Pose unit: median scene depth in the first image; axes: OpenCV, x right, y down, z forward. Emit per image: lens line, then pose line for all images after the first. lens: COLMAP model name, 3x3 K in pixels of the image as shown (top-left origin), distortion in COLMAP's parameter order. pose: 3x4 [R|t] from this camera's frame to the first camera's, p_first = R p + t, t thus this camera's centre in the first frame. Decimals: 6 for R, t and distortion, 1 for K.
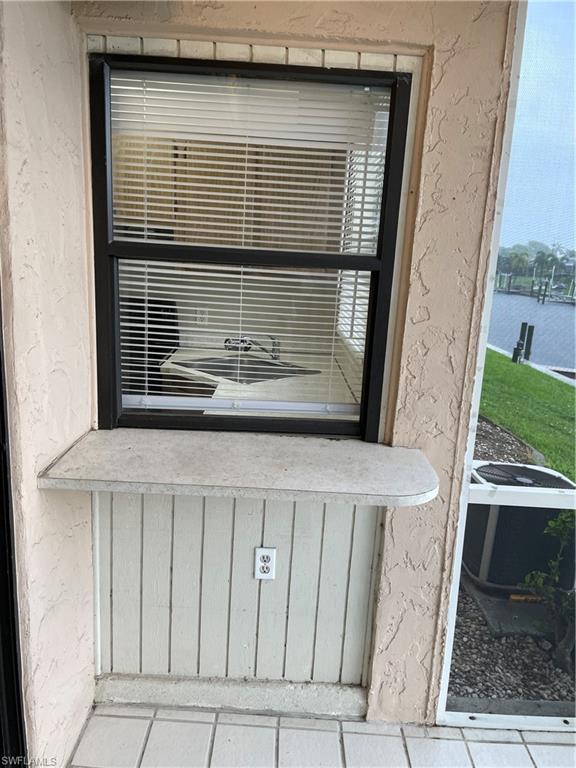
lens RADIAL K [[586.8, 0, 286.6], [0, 586.8, 384.6], [0, 0, 1]] dist [0.049815, -0.071696]
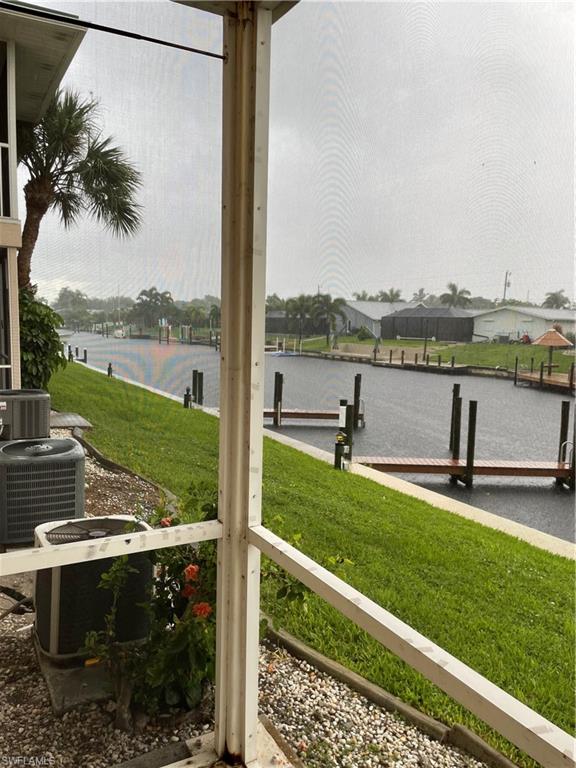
lens RADIAL K [[586.8, 0, 287.8], [0, 586.8, 381.3], [0, 0, 1]] dist [0.049815, -0.071696]
pose [[0.865269, -0.081375, 0.494659, 0.208411], [0.127633, 0.989981, -0.060400, 0.012713], [-0.484788, 0.115397, 0.866986, -0.020107]]
